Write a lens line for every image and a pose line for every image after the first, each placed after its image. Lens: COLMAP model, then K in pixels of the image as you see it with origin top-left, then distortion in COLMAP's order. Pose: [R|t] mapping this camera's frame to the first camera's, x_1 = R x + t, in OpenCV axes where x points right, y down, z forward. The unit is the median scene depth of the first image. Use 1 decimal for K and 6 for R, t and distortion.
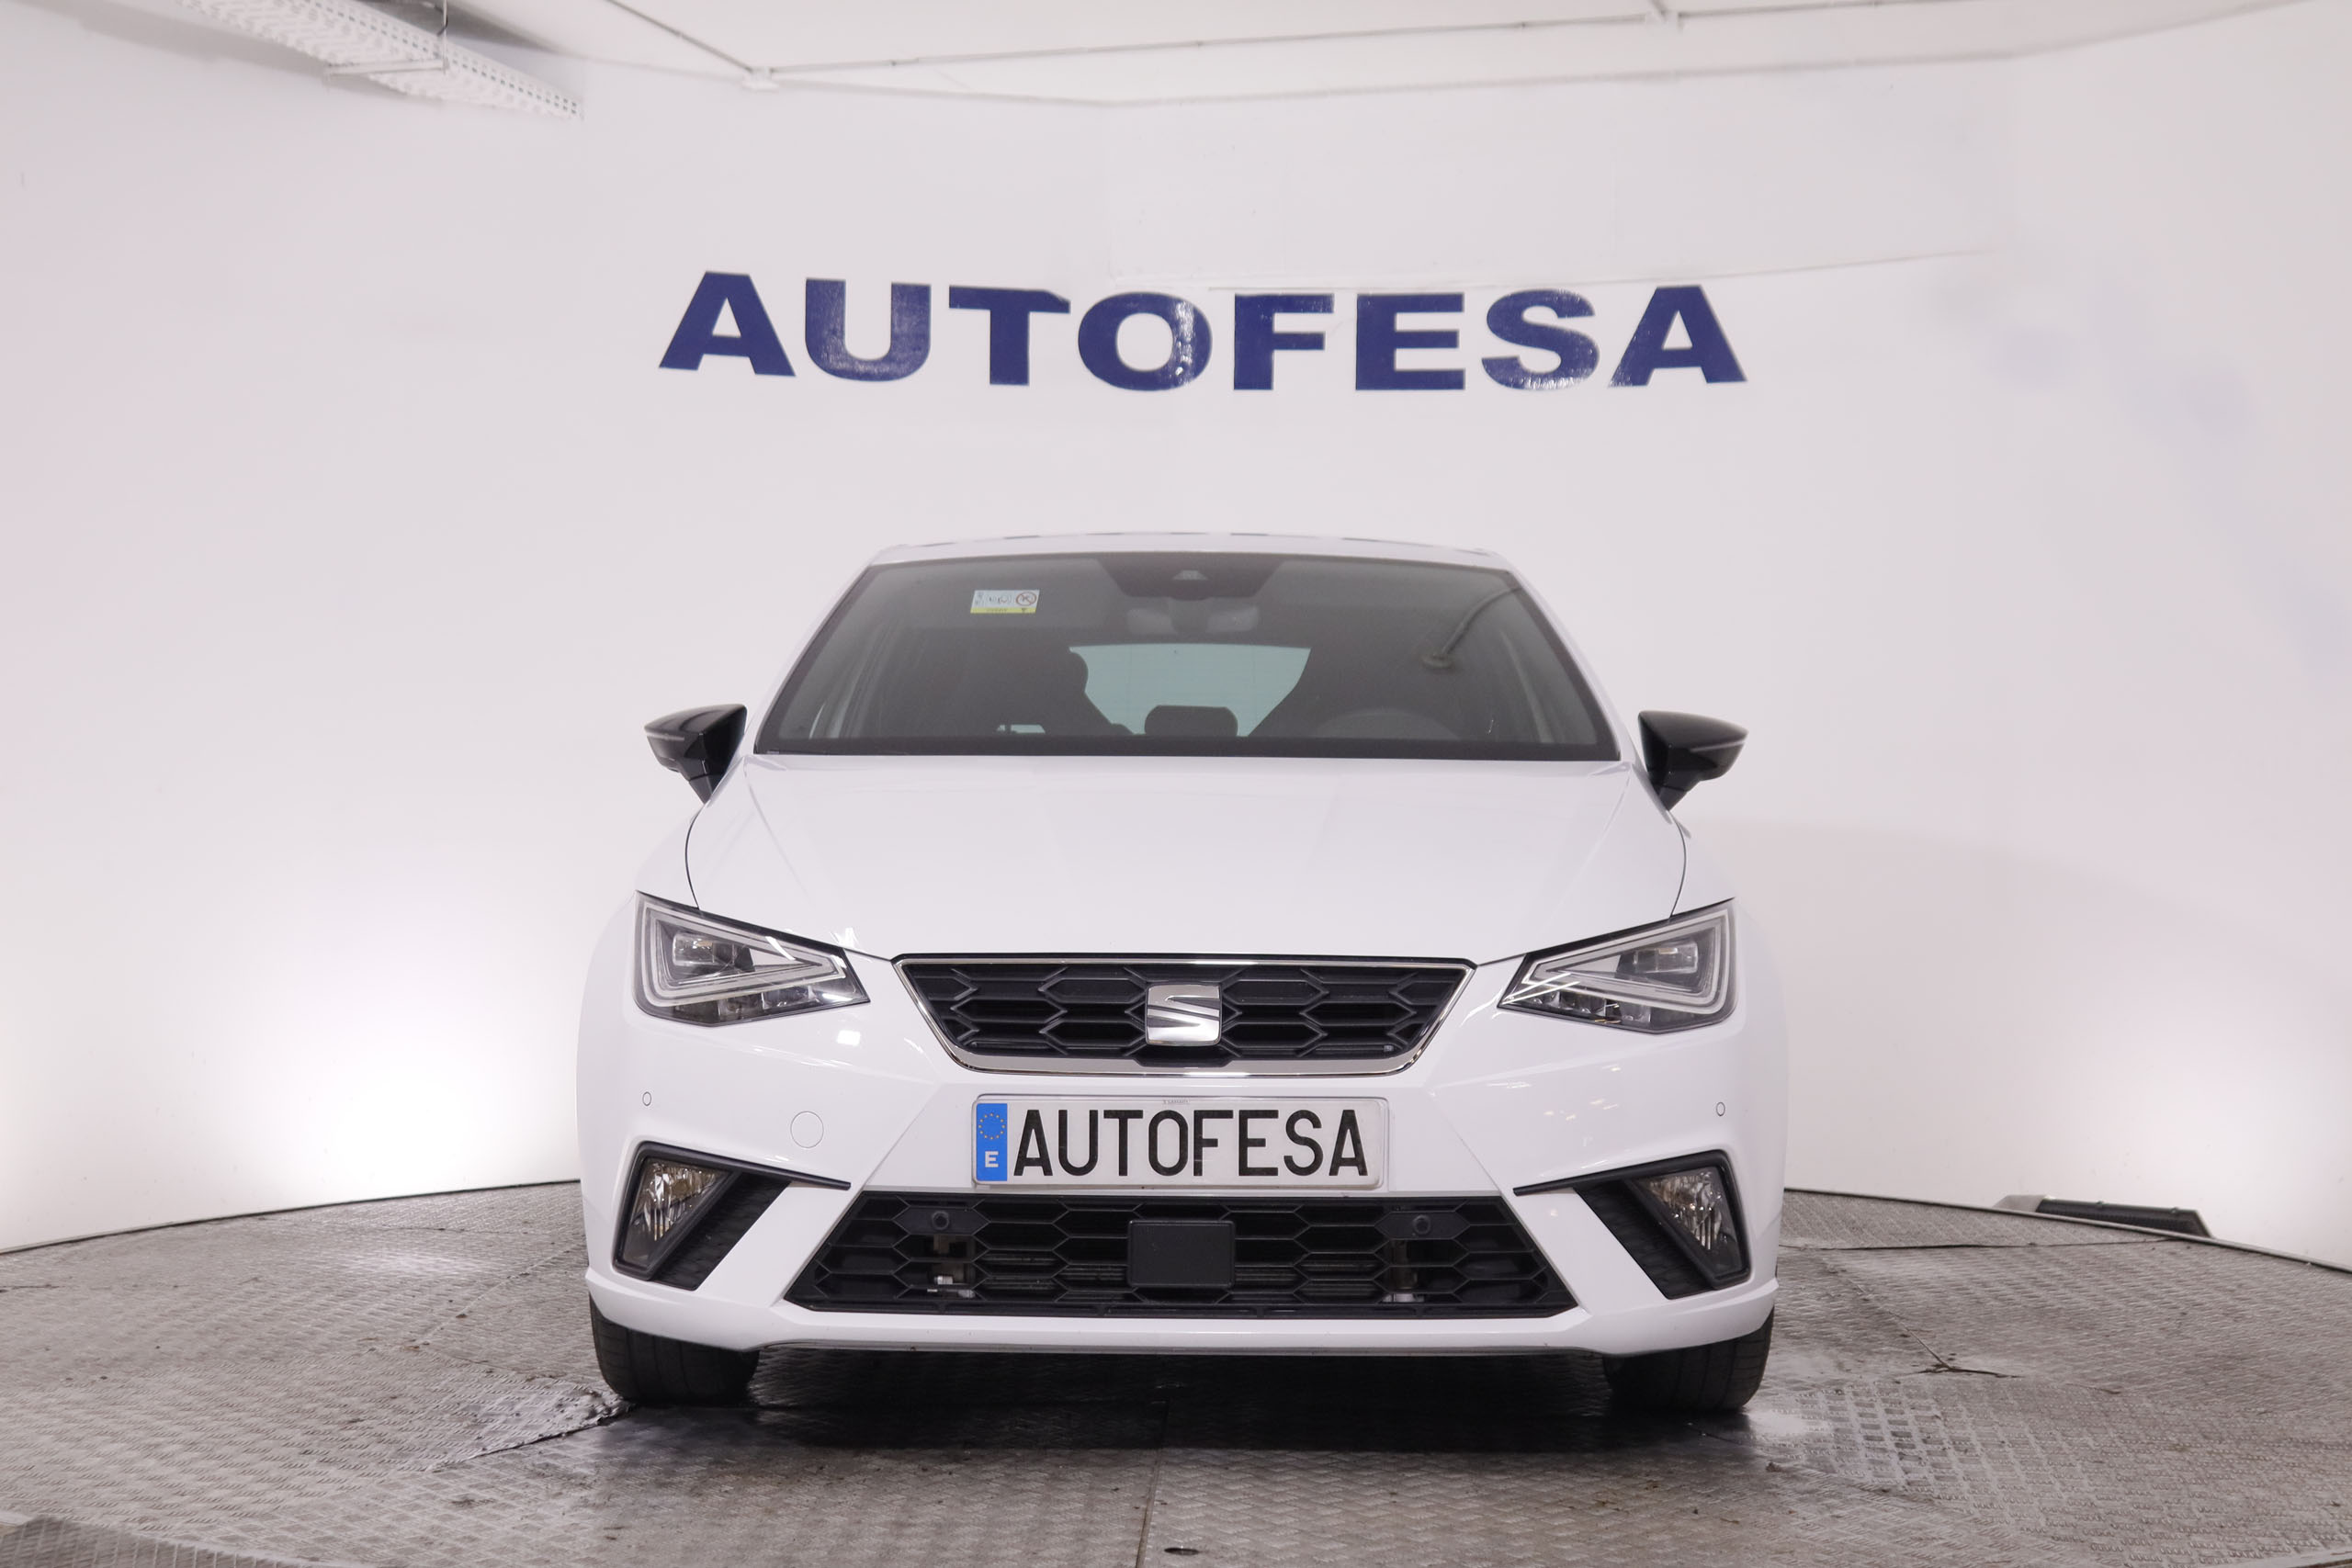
lens RADIAL K [[3471.9, 0, 1183.6], [0, 3471.9, 788.3], [0, 0, 1]] dist [0.008572, 0.000000]
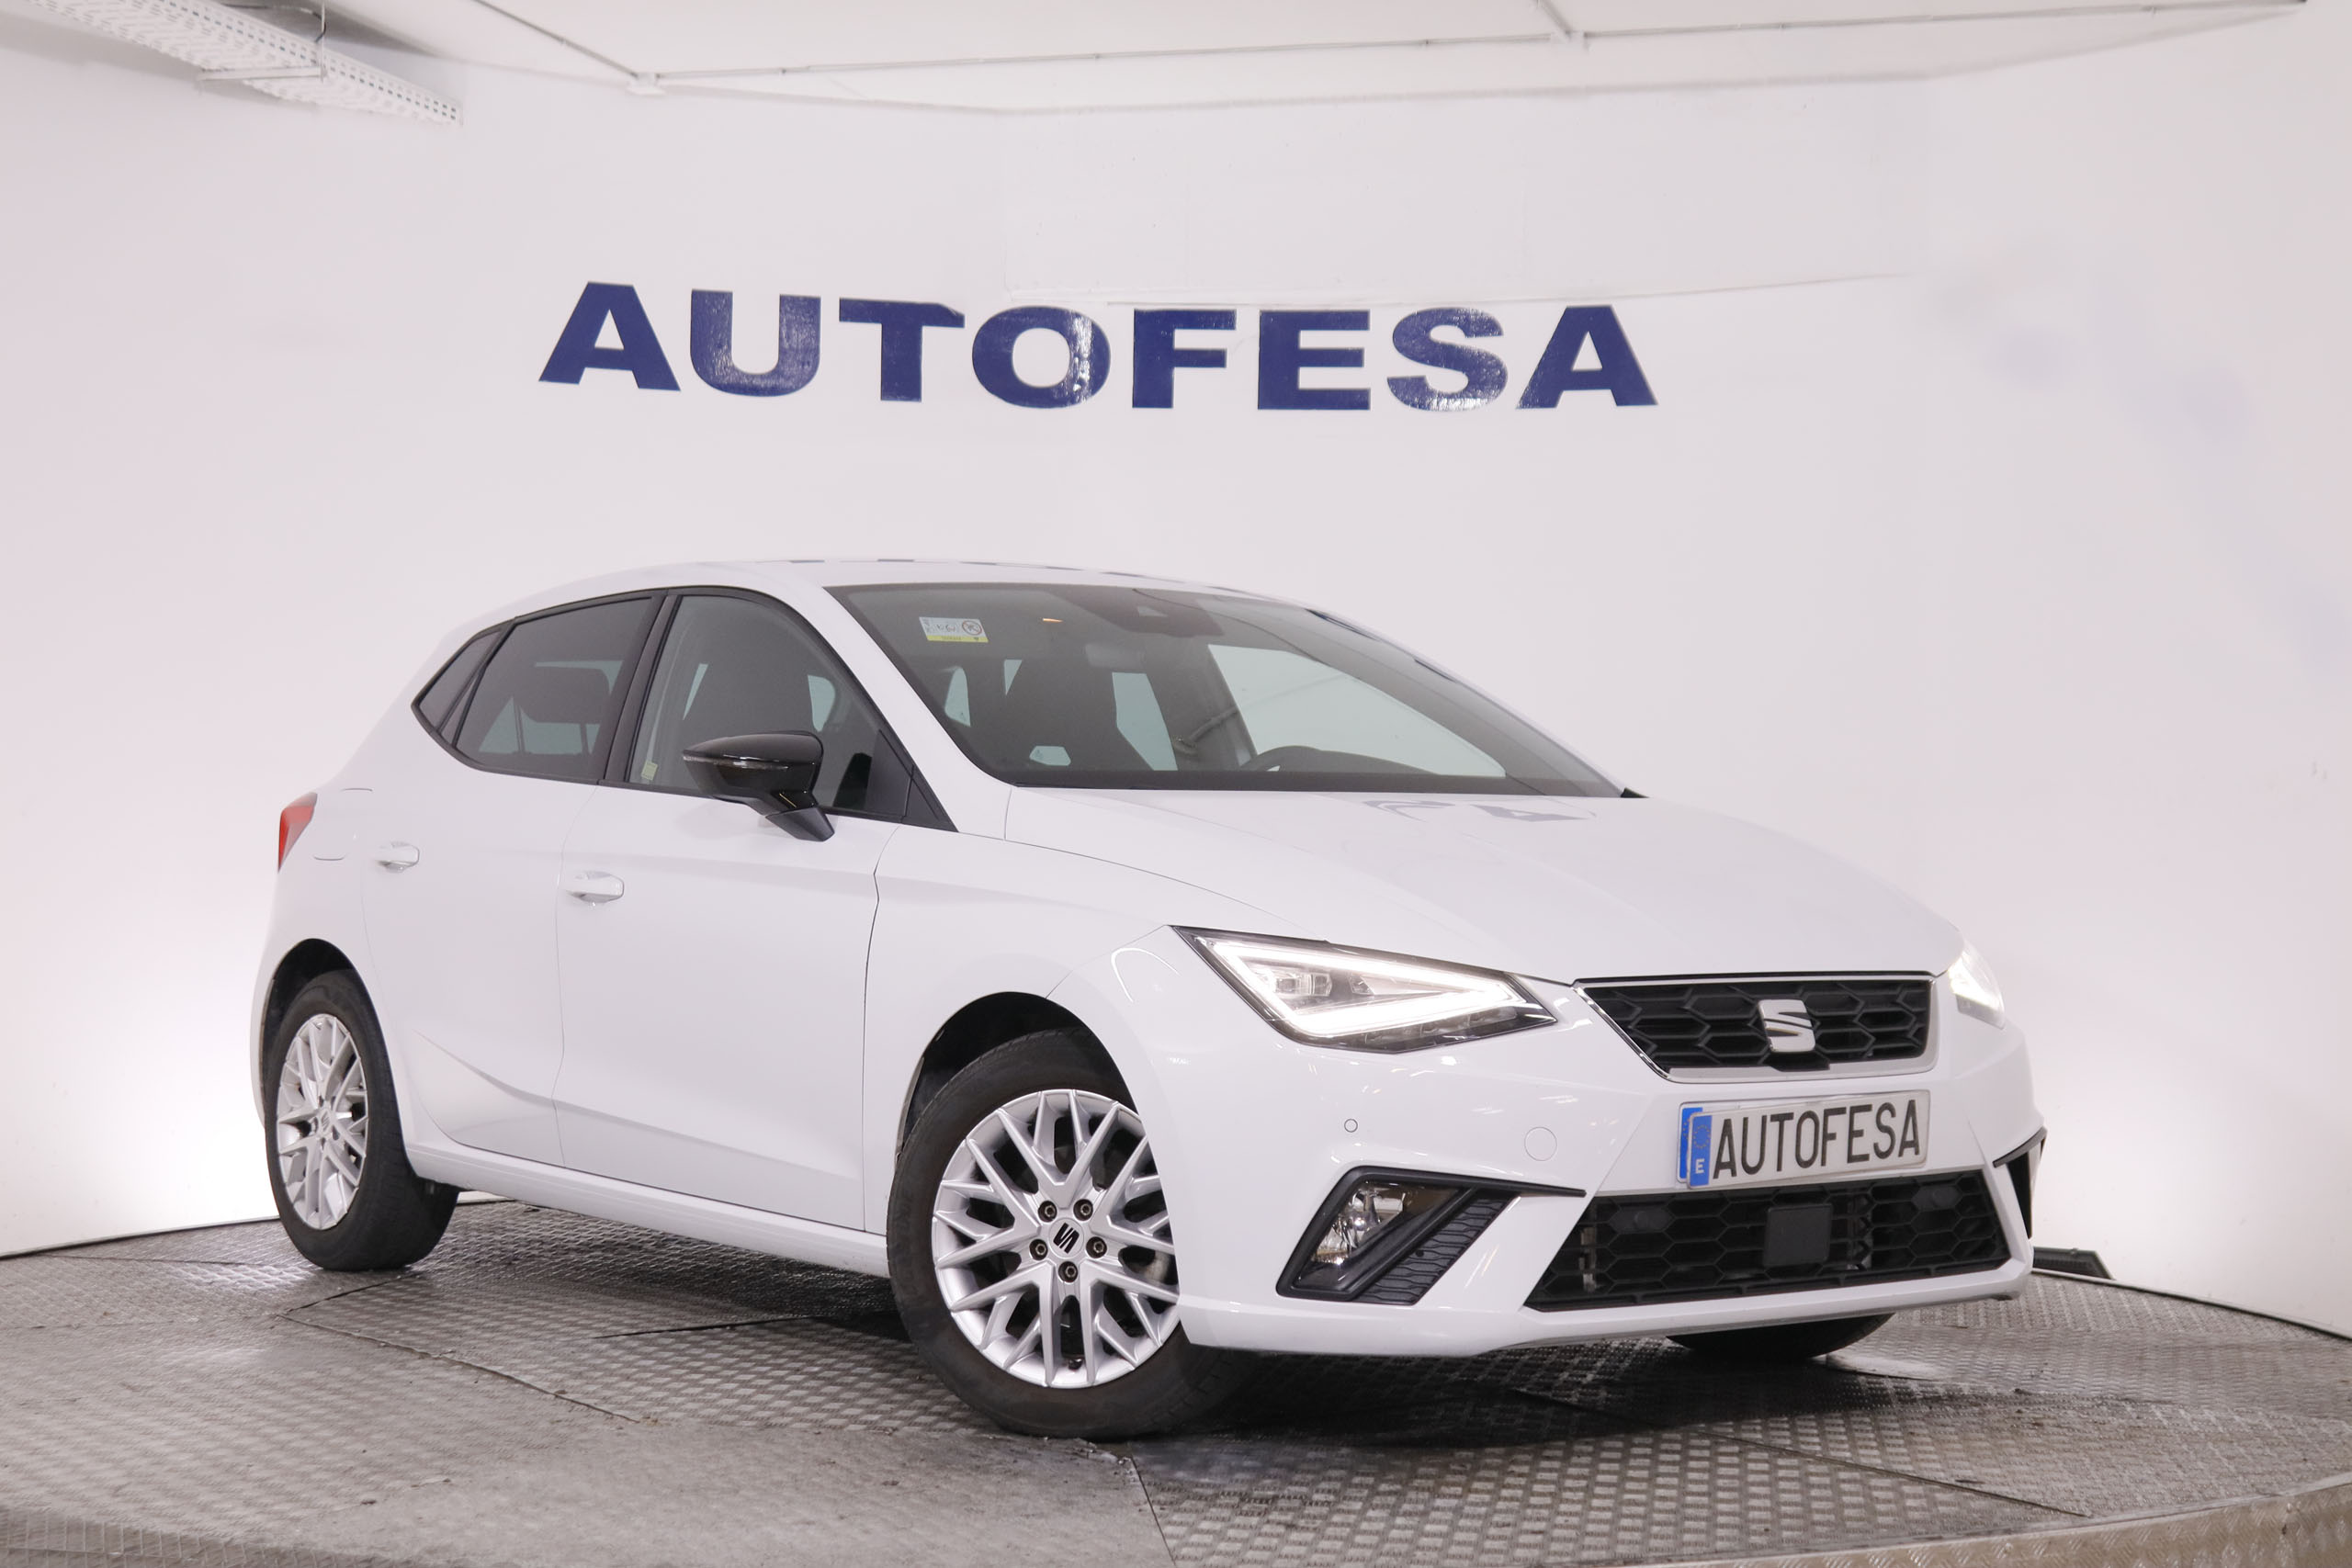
lens RADIAL K [[3862.7, 0, 1184.9], [0, 3862.7, 782.5], [0, 0, 1]] dist [0.019324, 0.000000]
pose [[0.999743, 0.006476, 0.021736, 0.006455], [-0.006295, 0.999945, -0.008389, -0.001037], [-0.021789, 0.008250, 0.999729, -0.081478]]
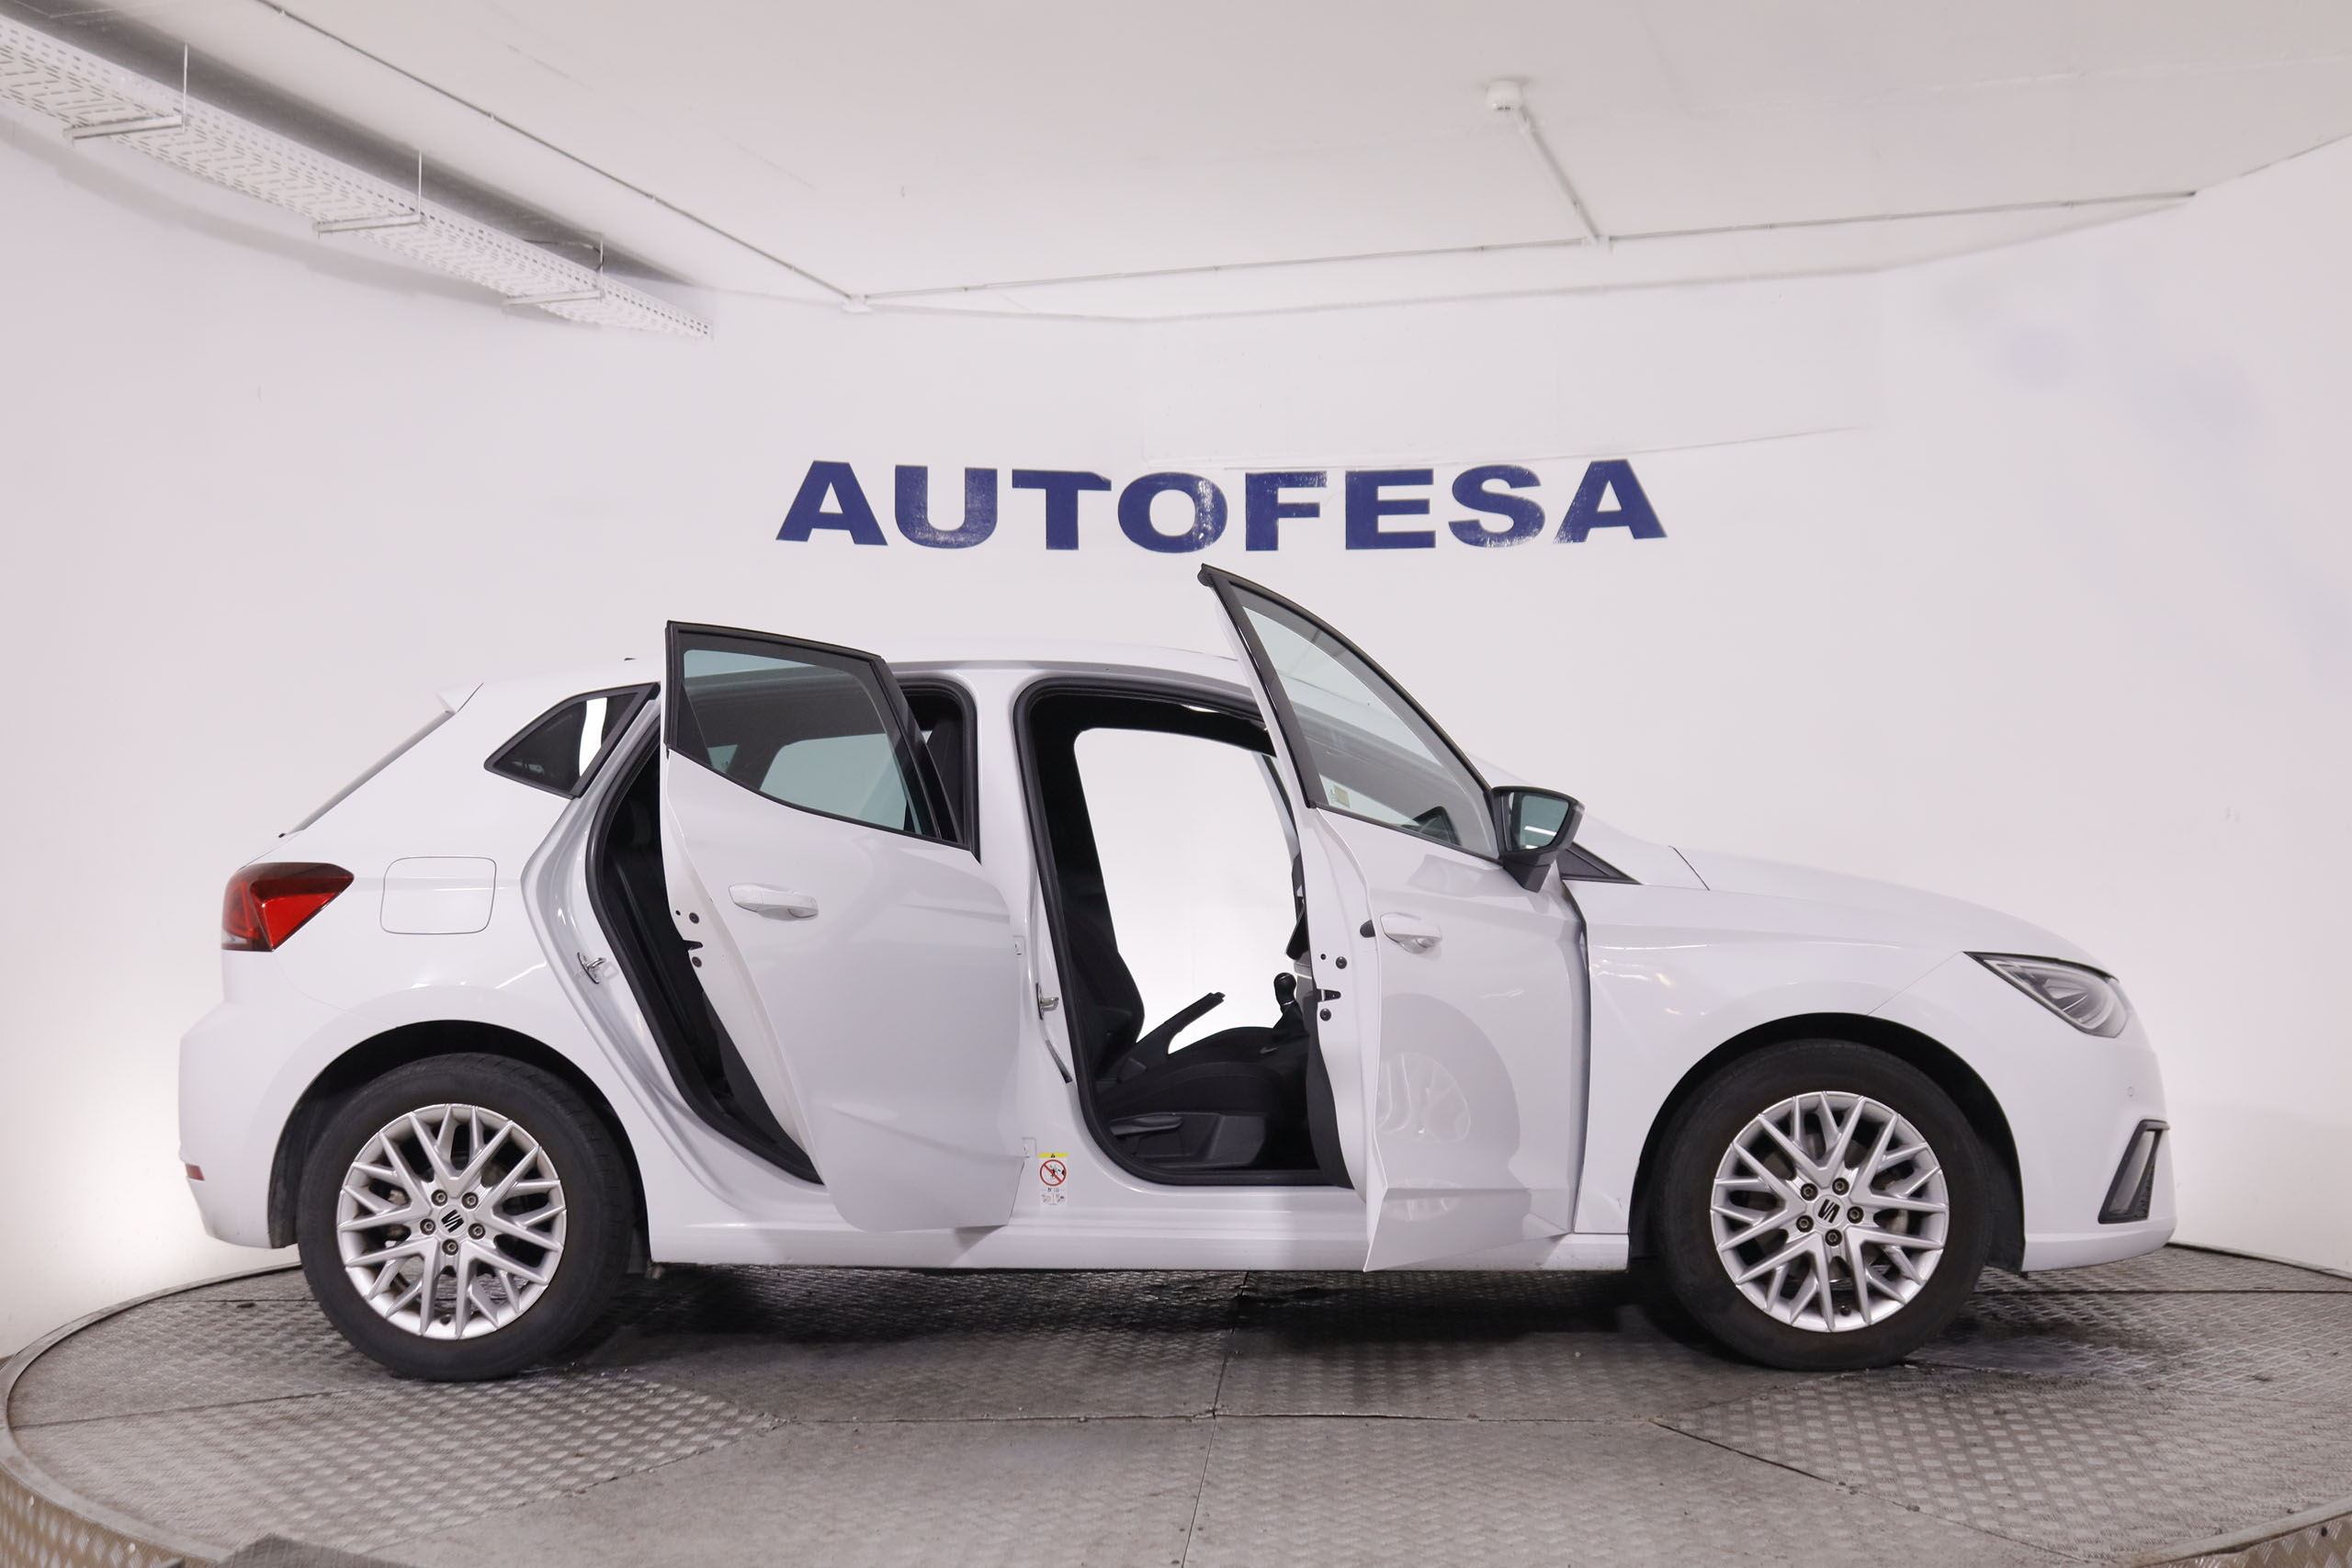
lens RADIAL K [[2713.4, 0, 1177.6], [0, 2713.4, 776.8], [0, 0, 1]] dist [-0.058216, 0.000000]
pose [[0.999870, -0.015915, 0.002531, -0.013724], [0.016001, 0.999133, -0.038427, 0.000976], [-0.001917, 0.038462, 0.999258, 0.051574]]
